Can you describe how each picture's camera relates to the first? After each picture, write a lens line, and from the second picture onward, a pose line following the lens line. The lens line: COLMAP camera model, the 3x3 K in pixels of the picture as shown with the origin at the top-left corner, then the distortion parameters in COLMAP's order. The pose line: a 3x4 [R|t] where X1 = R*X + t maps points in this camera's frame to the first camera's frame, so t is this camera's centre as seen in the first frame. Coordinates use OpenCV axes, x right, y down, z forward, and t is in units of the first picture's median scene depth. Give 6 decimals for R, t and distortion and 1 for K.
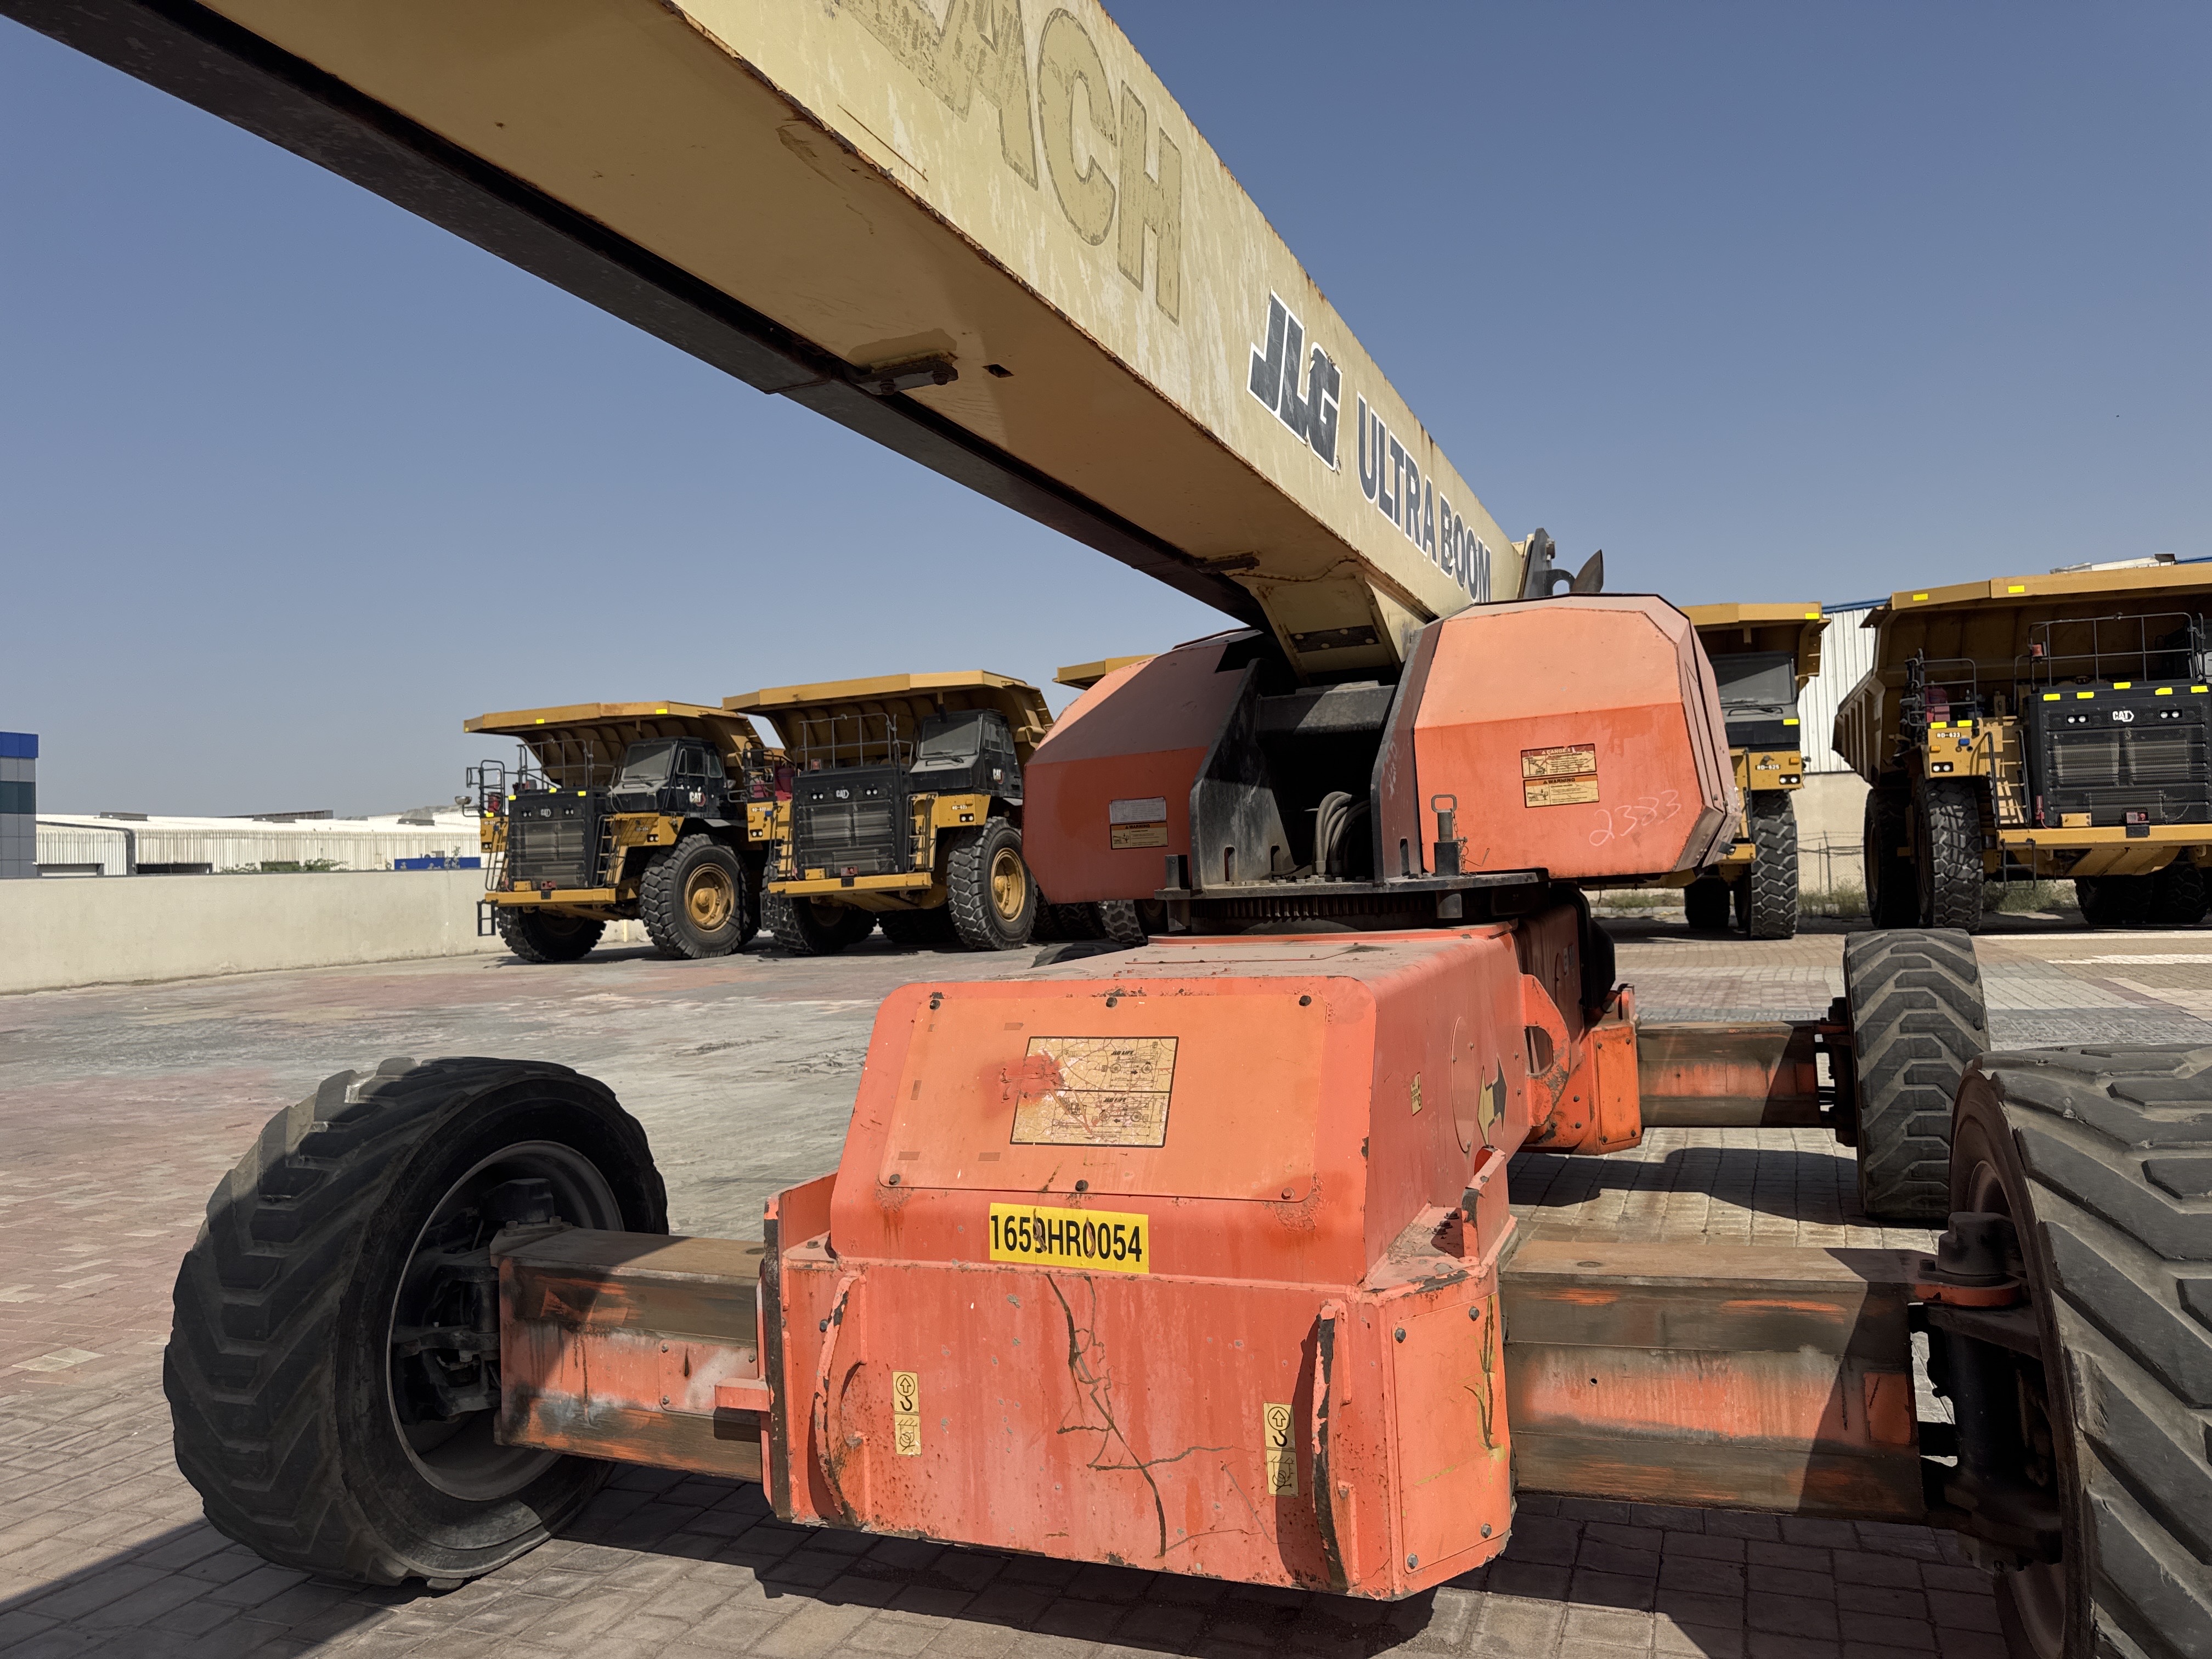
lens RADIAL K [[1565.5, 0, 1109.8], [0, 1565.5, 829.5], [0, 0, 1]] dist [0.041563, -0.057992]
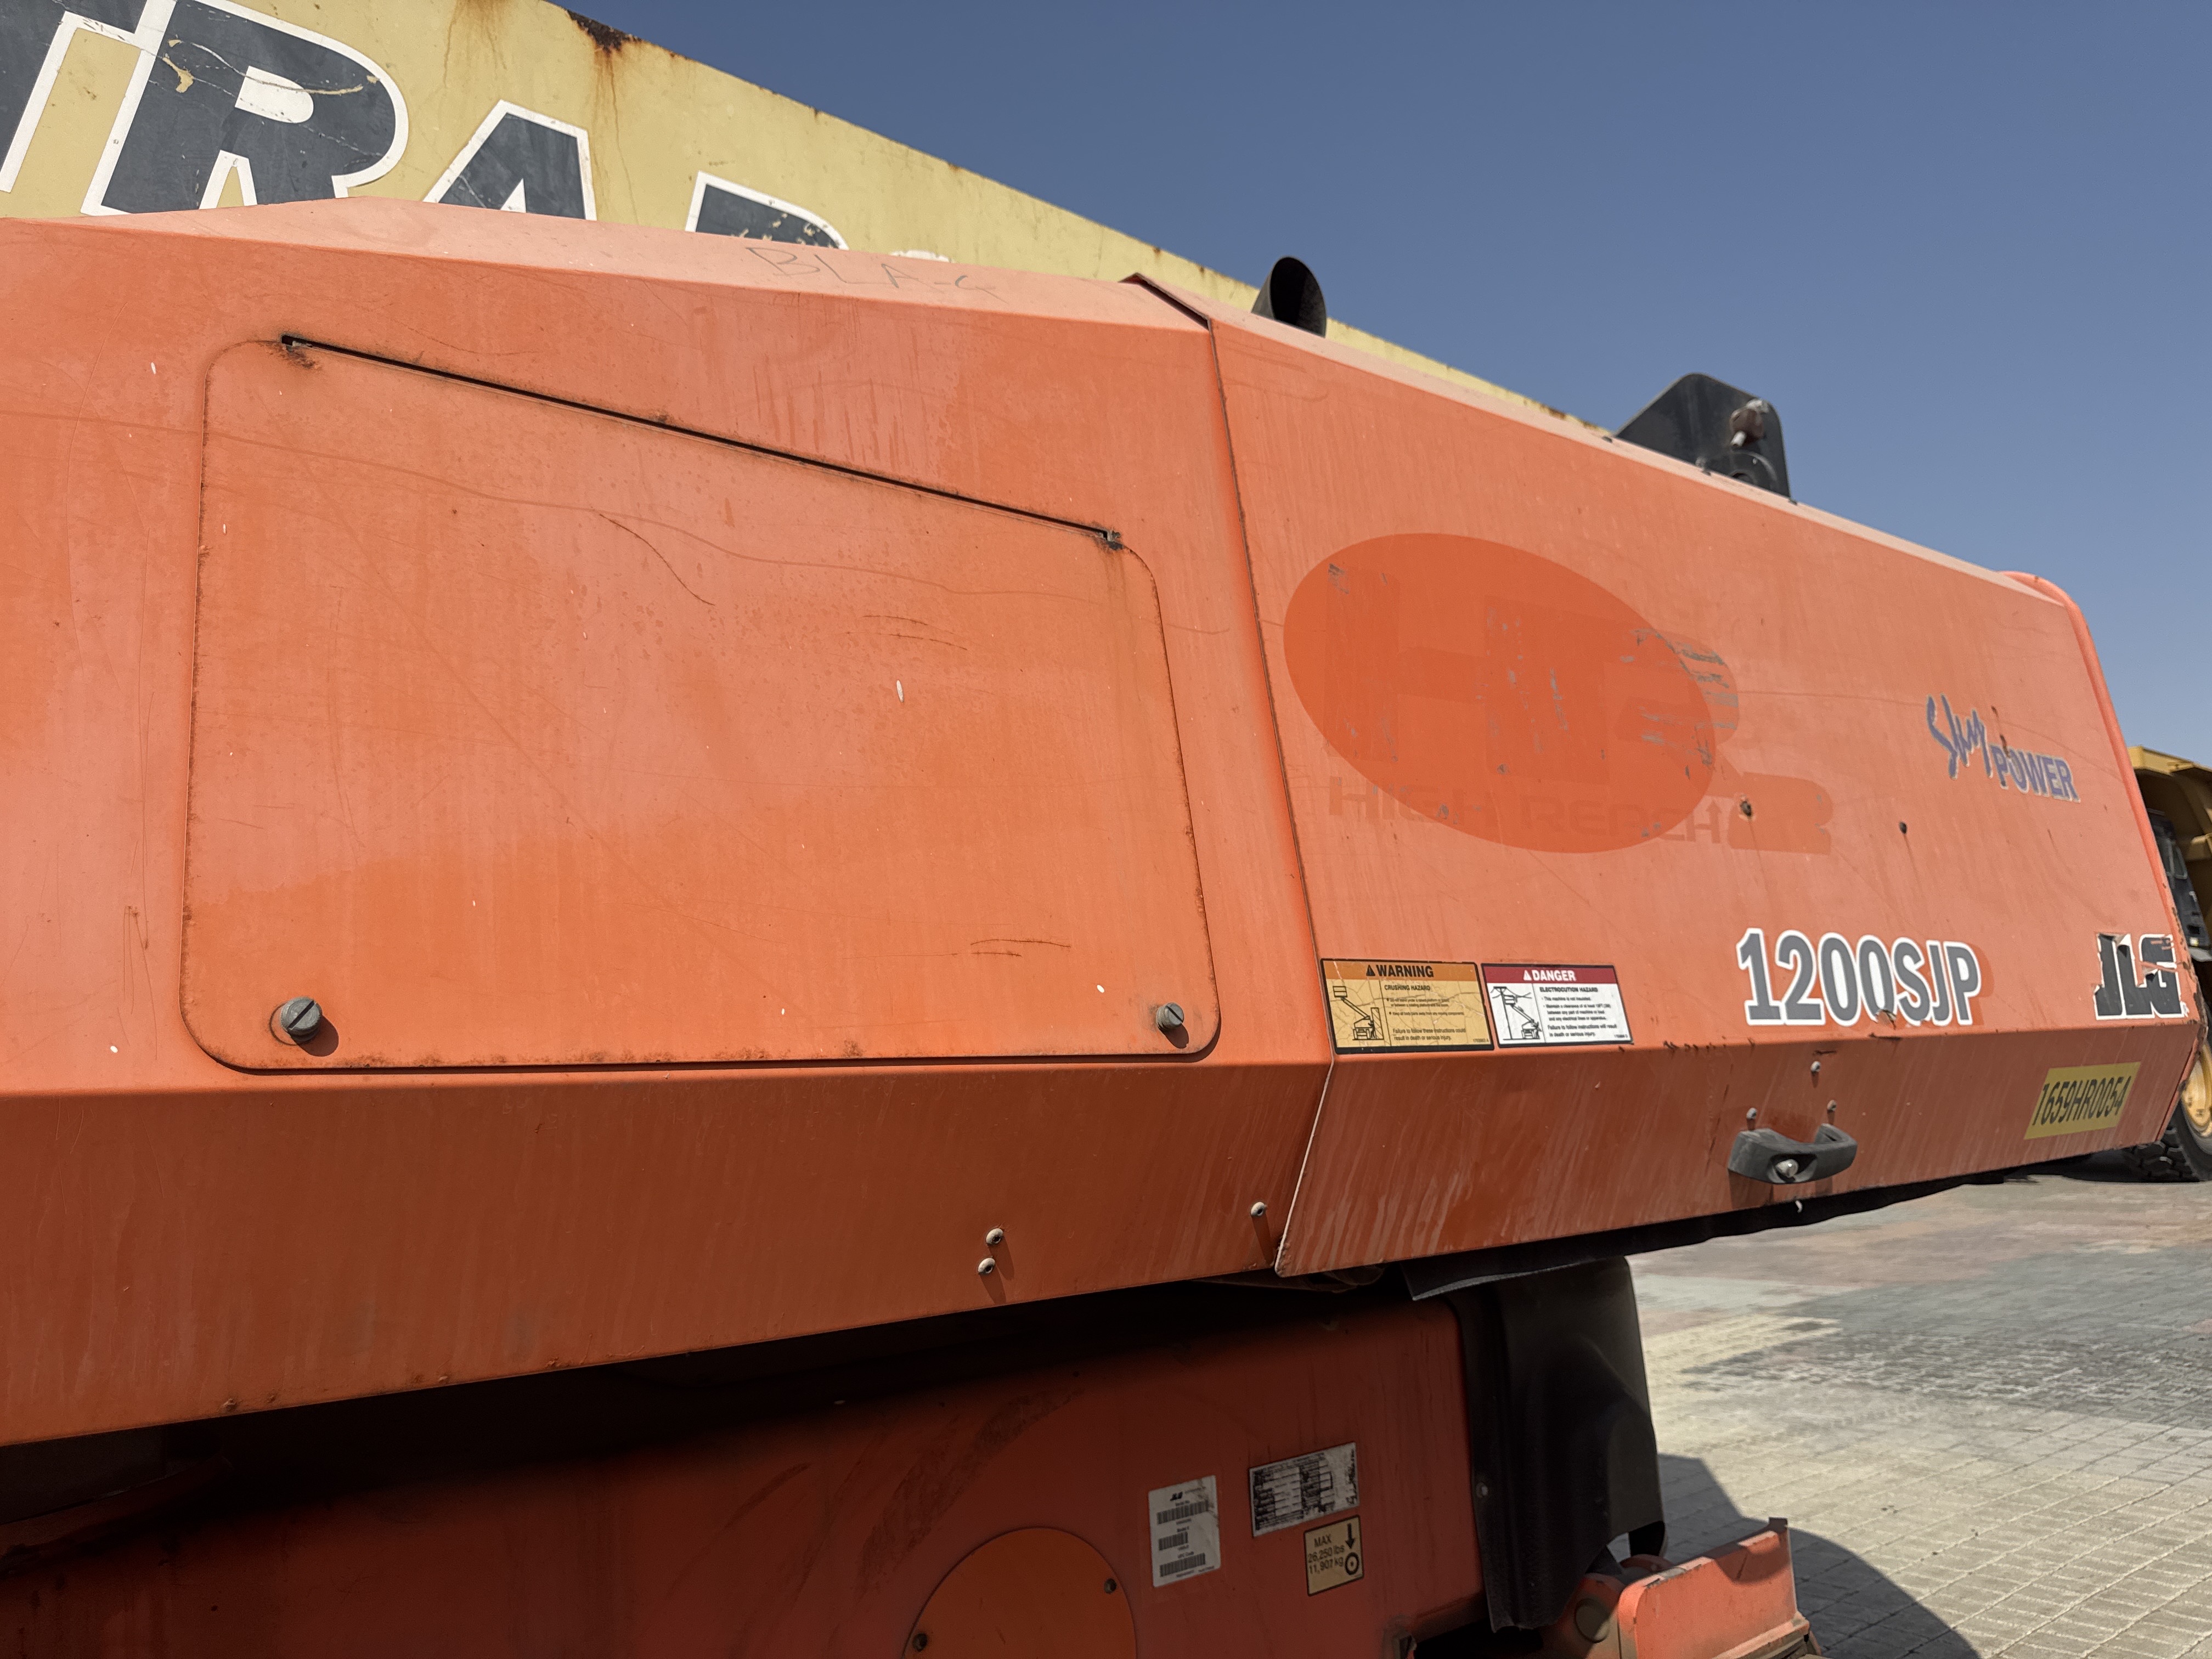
lens RADIAL K [[1565.5, 0, 1120.6], [0, 1565.5, 844.2], [0, 0, 1]] dist [0.041563, -0.057992]
pose [[0.872389, -0.079804, -0.482255, 0.086589], [0.023404, 0.992271, -0.121865, -0.002368], [0.488252, 0.095027, 0.867513, 0.139451]]
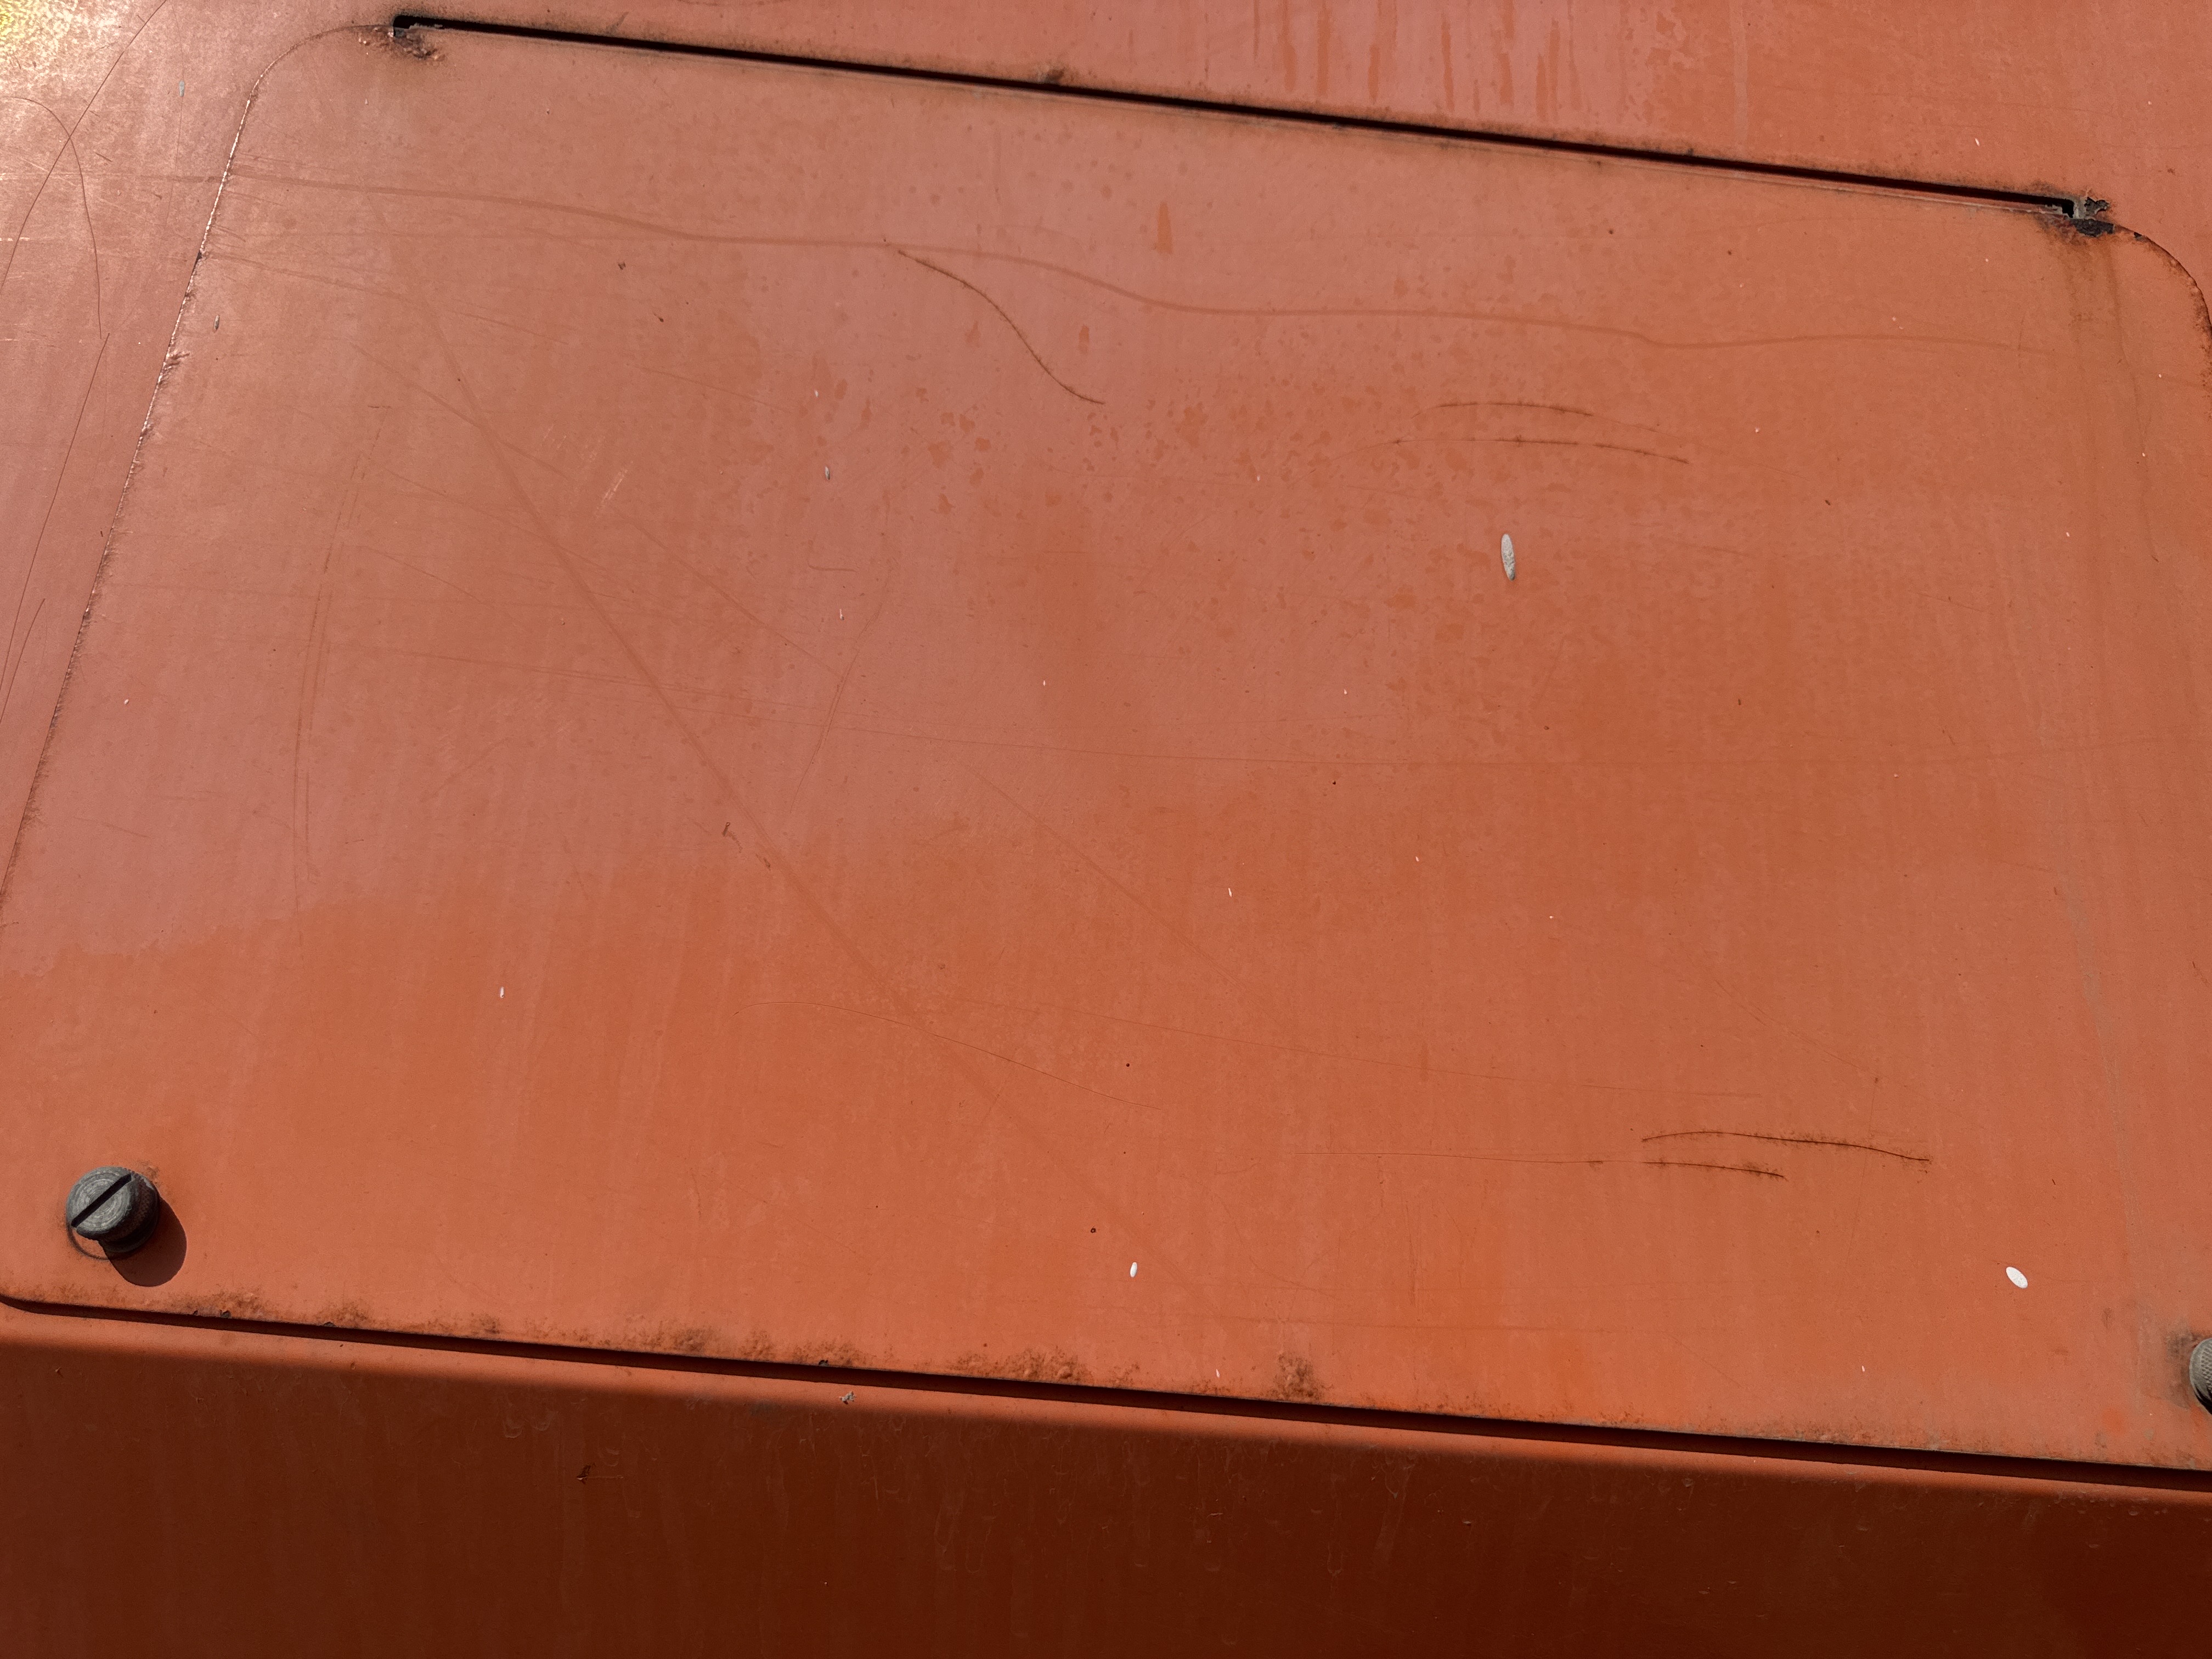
lens RADIAL K [[1565.5, 0, 1058.2], [0, 1565.5, 922.9], [0, 0, 1]] dist [0.041563, -0.057992]
pose [[0.452294, -0.069714, -0.889140, 0.076865], [-0.068116, 0.991328, -0.112376, -0.004530], [0.889264, 0.111392, 0.443623, 0.157537]]
